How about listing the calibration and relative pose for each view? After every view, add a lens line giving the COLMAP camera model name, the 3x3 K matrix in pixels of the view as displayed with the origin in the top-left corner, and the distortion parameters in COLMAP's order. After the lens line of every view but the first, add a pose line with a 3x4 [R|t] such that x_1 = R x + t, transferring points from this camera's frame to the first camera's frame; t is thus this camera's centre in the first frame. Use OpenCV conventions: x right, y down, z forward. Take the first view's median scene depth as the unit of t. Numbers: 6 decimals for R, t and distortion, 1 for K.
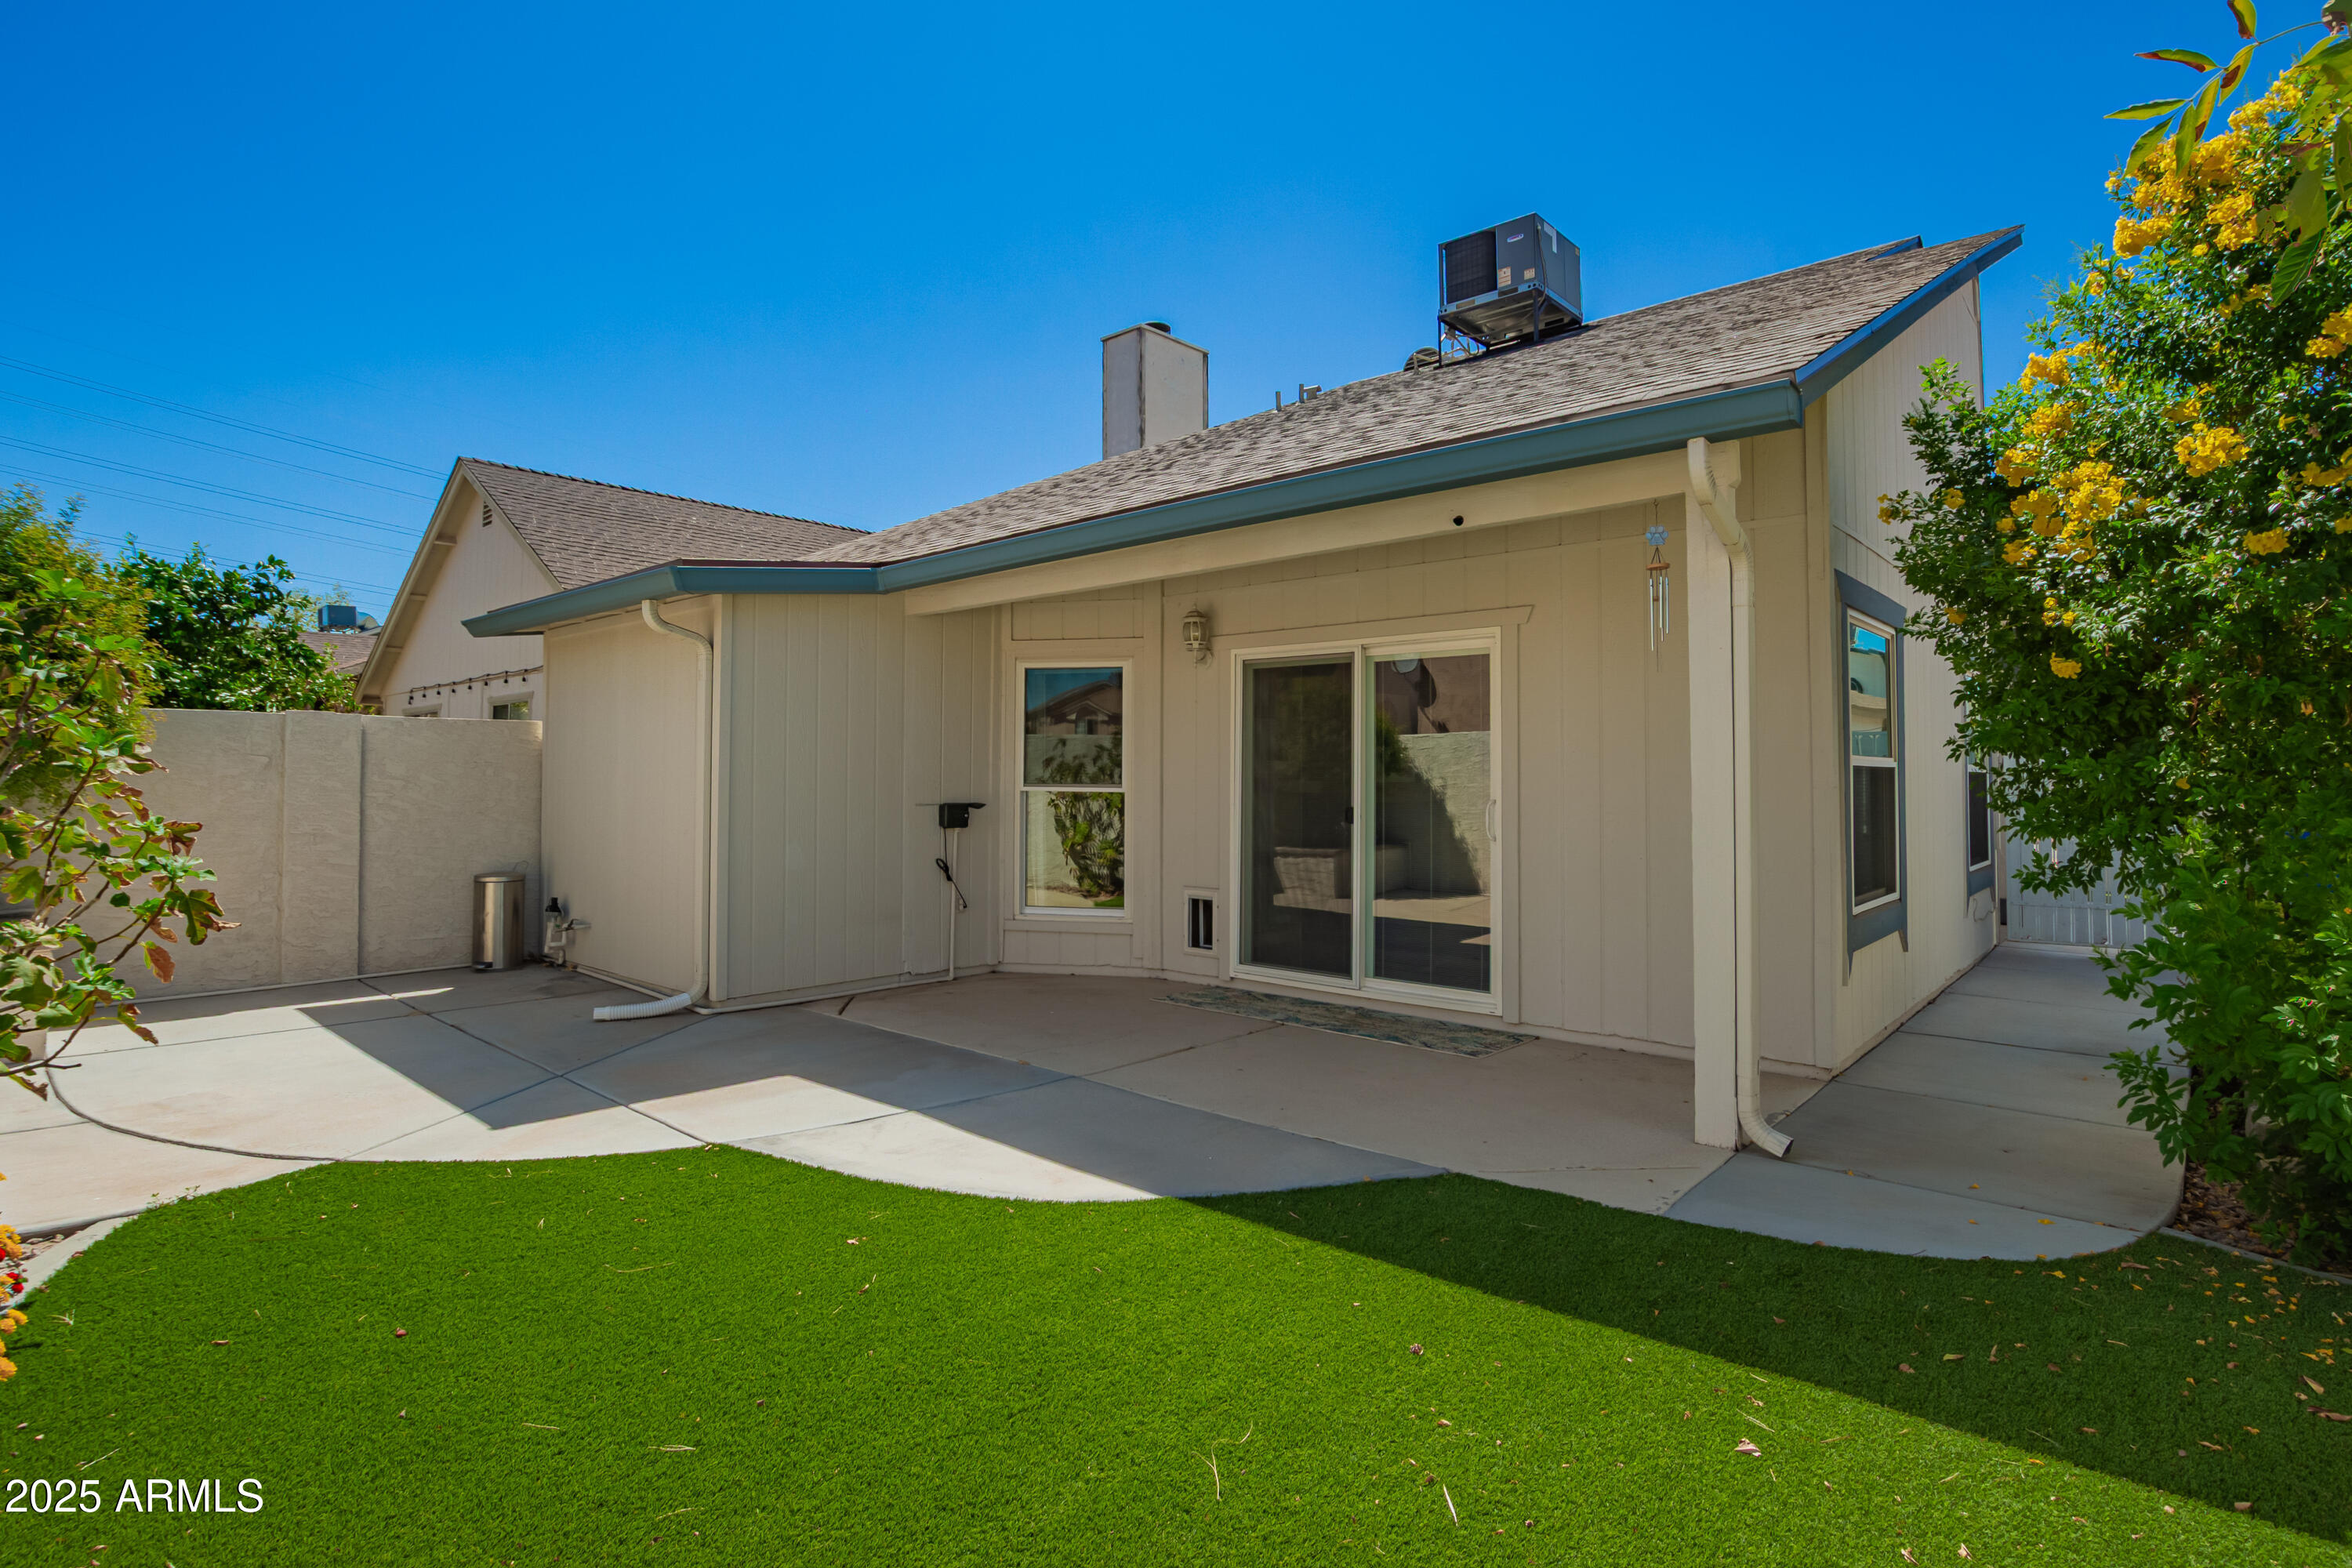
lens RADIAL K [[1167.5, 0, 1176.0], [0, 1167.5, 784.0], [0, 0, 1]] dist [-0.074459, 0.000018]
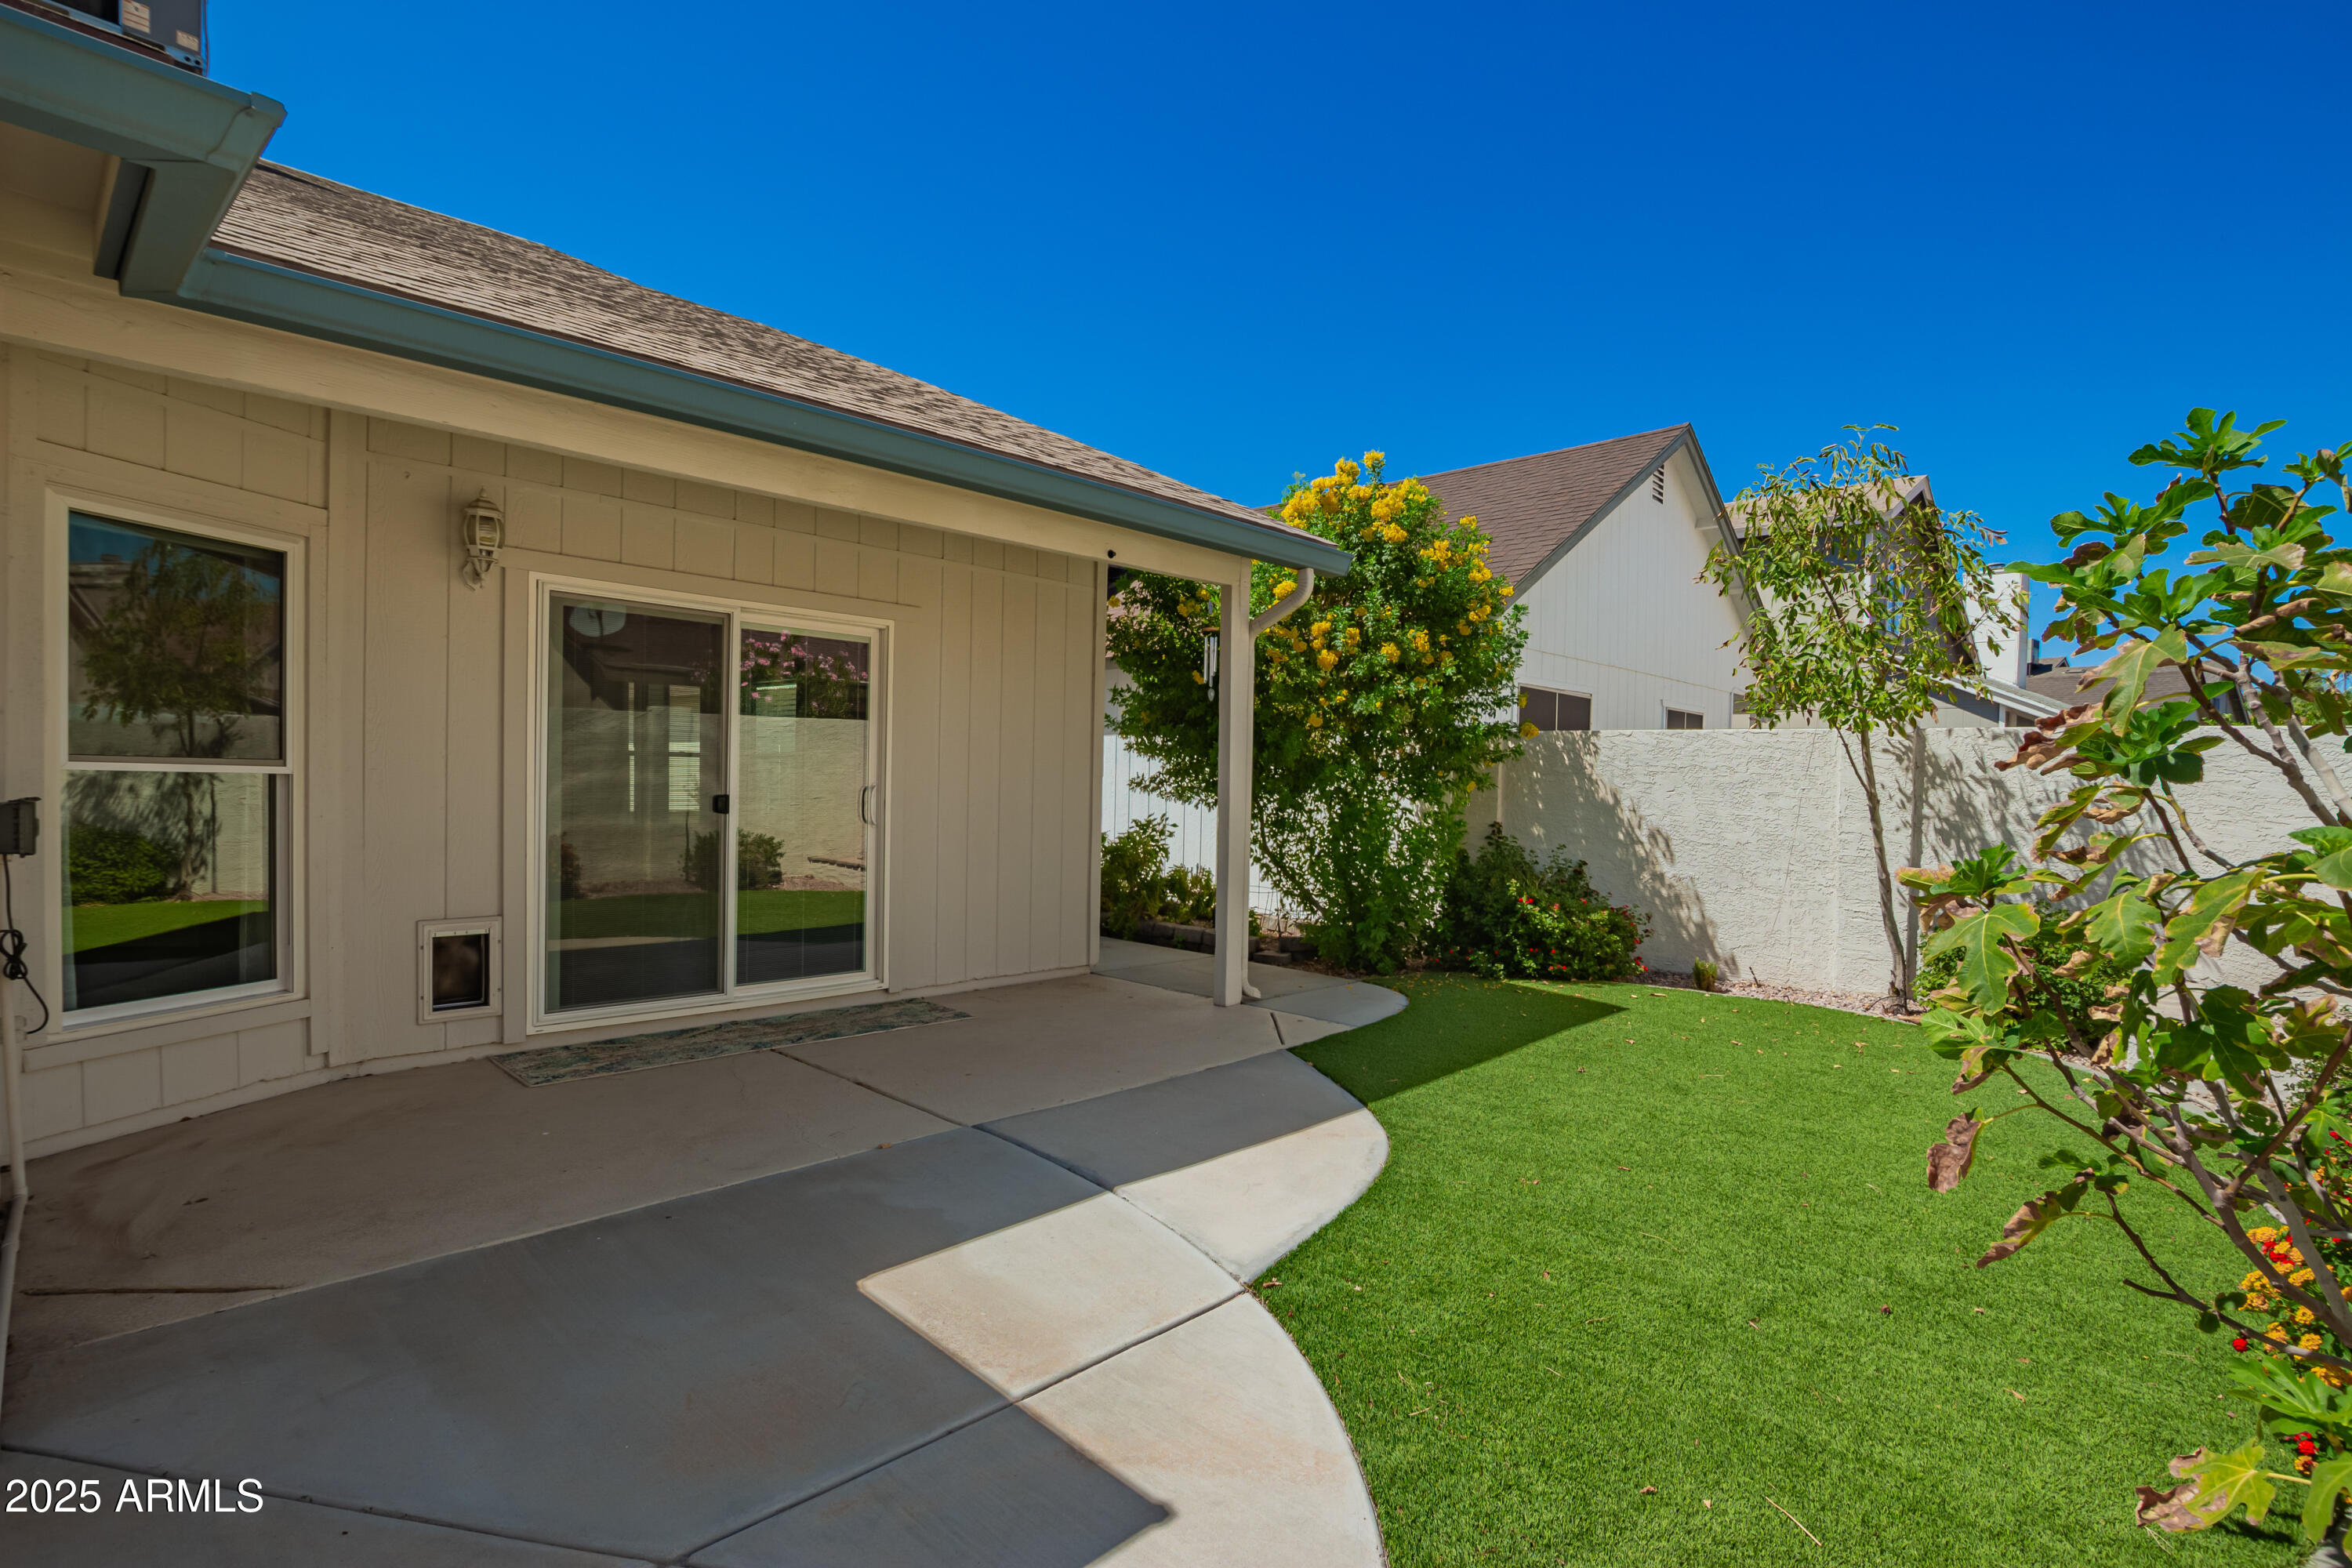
lens RADIAL K [[1102.8, 0, 1186.1], [0, 1102.8, 807.4], [0, 0, 1]] dist [0.002933, -0.000023]
pose [[0.048328, -0.023484, 0.998555, -0.610301], [-0.014560, 0.999601, 0.024213, 0.004820], [-0.998725, -0.015709, 0.047967, 0.583255]]
